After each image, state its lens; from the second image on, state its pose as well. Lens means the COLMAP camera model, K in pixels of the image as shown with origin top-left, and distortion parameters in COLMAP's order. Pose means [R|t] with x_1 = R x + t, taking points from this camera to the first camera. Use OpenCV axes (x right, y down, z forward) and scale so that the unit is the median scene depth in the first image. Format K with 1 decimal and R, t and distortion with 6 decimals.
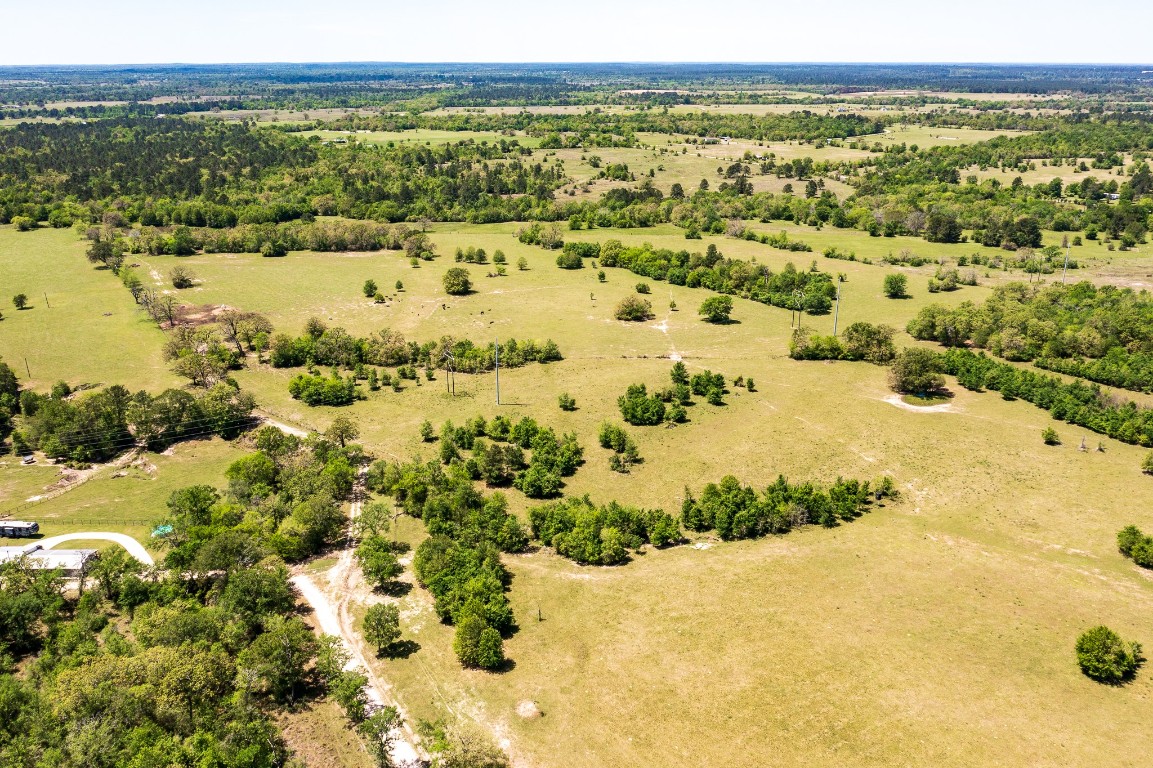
lens RADIAL K [[914.0, 0, 576.0], [0, 914.0, 378.0], [0, 0, 1]] dist [-0.012943, 0.006575]
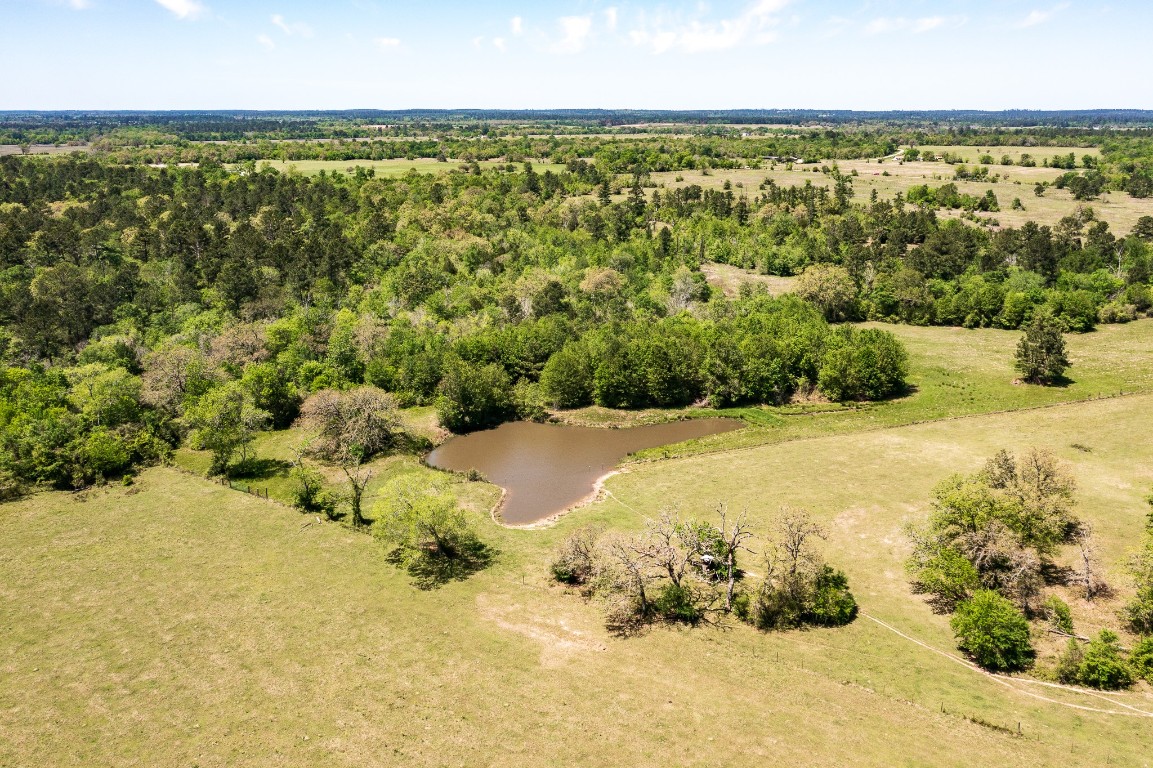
lens RADIAL K [[914.0, 0, 578.6], [0, 914.0, 390.9], [0, 0, 1]] dist [-0.012943, 0.006575]
pose [[0.914965, -0.115043, 0.386787, -0.473569], [0.129360, 0.991536, -0.011093, -0.149150], [-0.382237, 0.060184, 0.922102, 0.659166]]
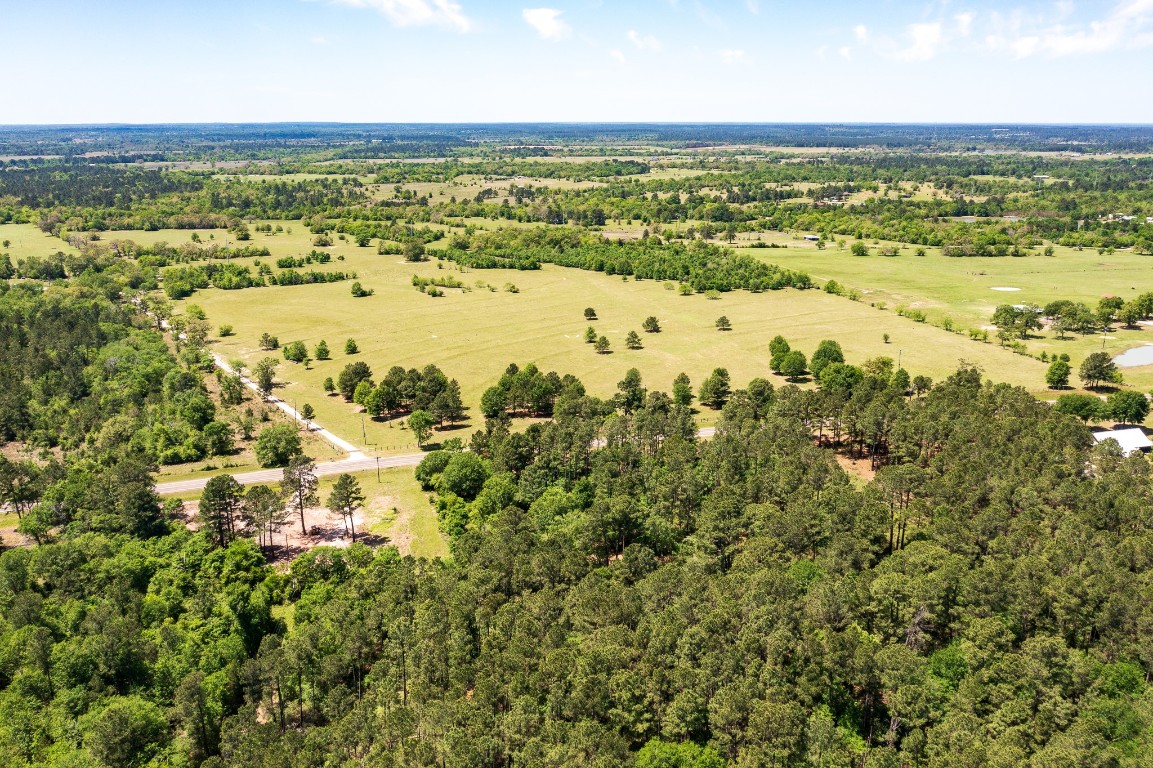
lens RADIAL K [[914.0, 0, 574.5], [0, 914.0, 371.6], [0, 0, 1]] dist [-0.012943, 0.006575]
pose [[0.998139, -0.015801, 0.058901, 0.261680], [0.019696, 0.997615, -0.066154, 0.188295], [-0.057715, 0.067191, 0.996069, -0.539151]]
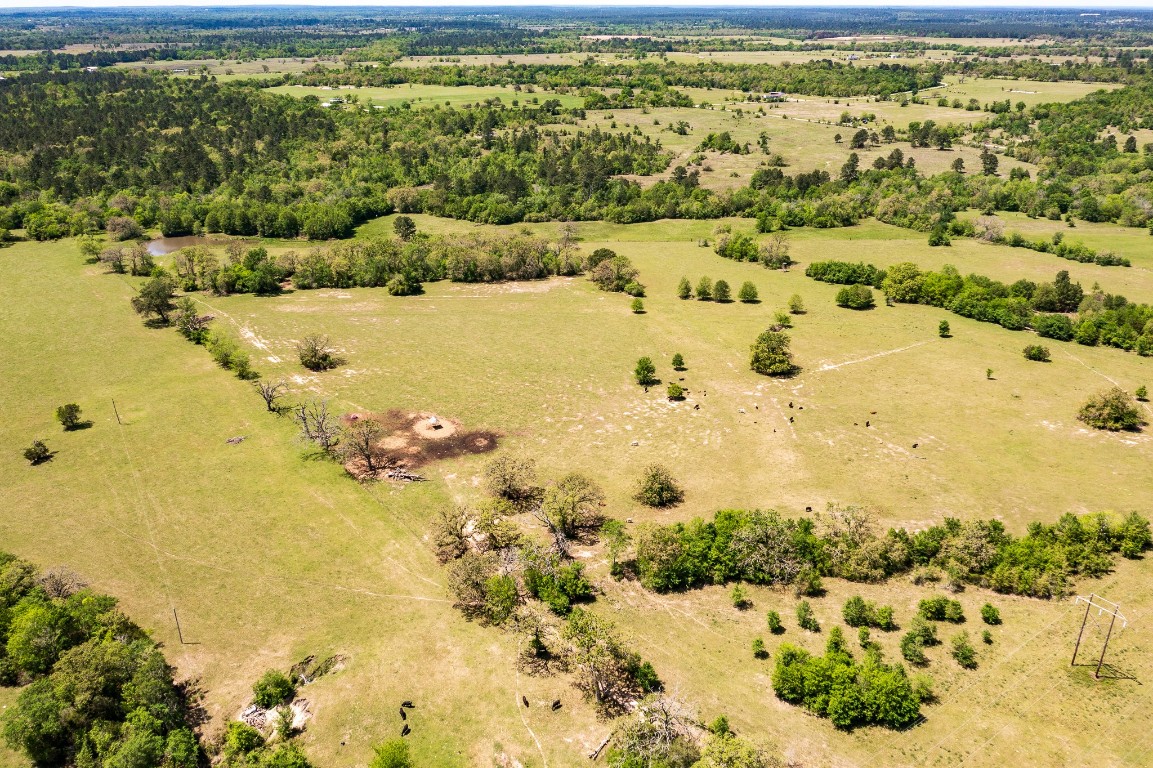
lens RADIAL K [[914.0, 0, 575.7], [0, 914.0, 374.1], [0, 0, 1]] dist [-0.012943, 0.006575]
pose [[0.996073, -0.032585, 0.082320, -0.187451], [0.028325, 0.998224, 0.052398, -0.075335], [-0.083881, -0.049860, 0.995228, 0.217593]]
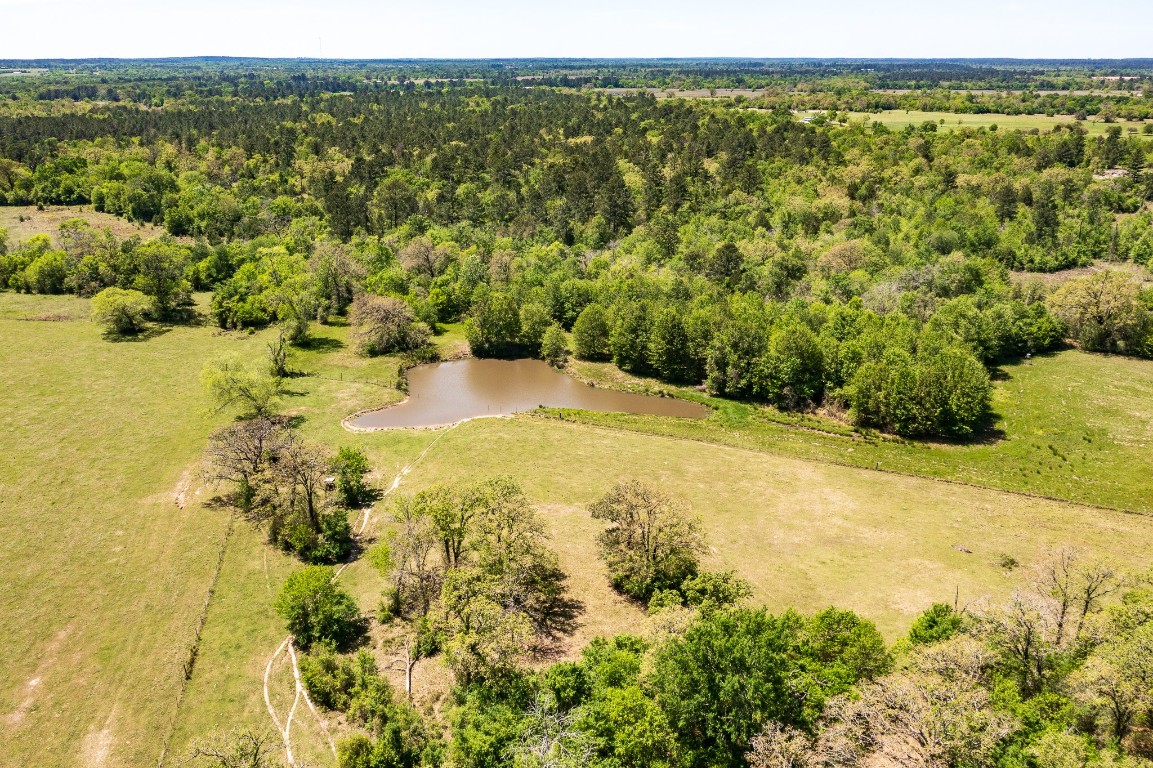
lens RADIAL K [[914.0, 0, 578.3], [0, 914.0, 379.8], [0, 0, 1]] dist [-0.012943, 0.006575]
pose [[0.938924, 0.115510, -0.324159, -0.308169], [-0.114184, 0.993189, 0.023176, -0.147689], [0.324628, 0.015254, 0.945719, 0.650025]]
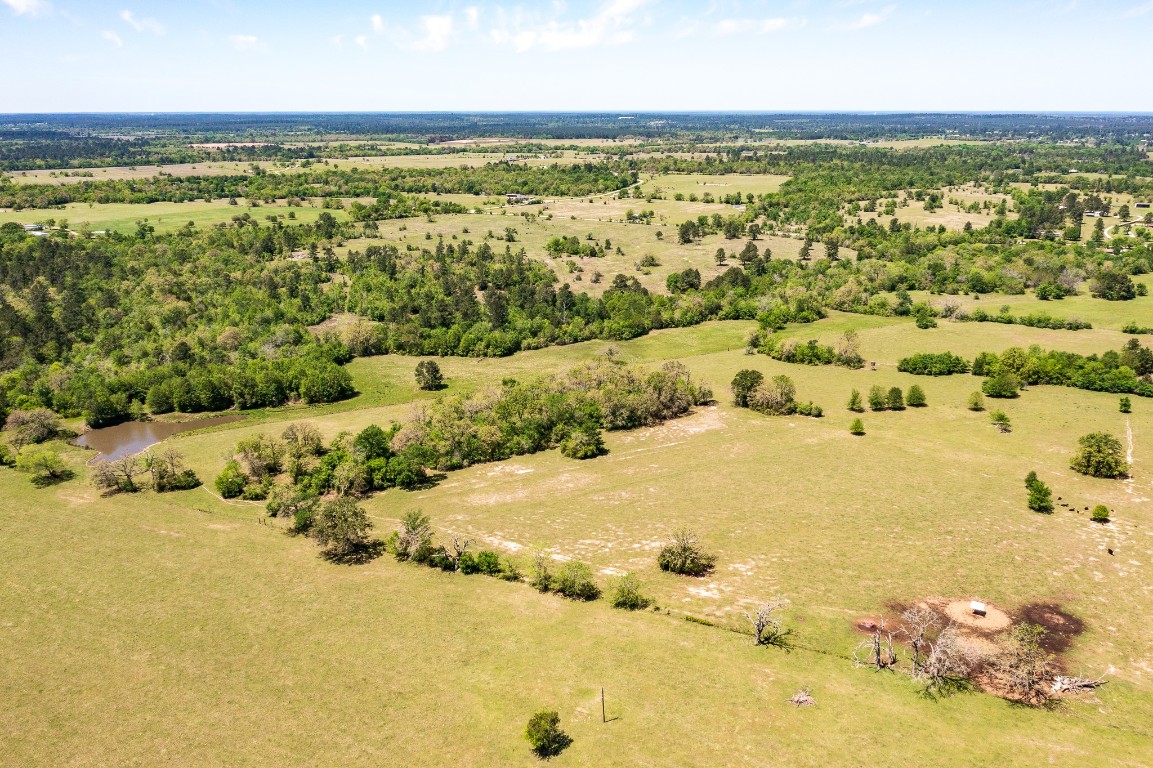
lens RADIAL K [[914.0, 0, 569.5], [0, 914.0, 378.0], [0, 0, 1]] dist [-0.012943, 0.006575]
pose [[0.854265, -0.147779, 0.498390, -0.436063], [0.172113, 0.985073, -0.002925, -0.128223], [-0.490519, 0.088278, 0.866948, 0.369451]]
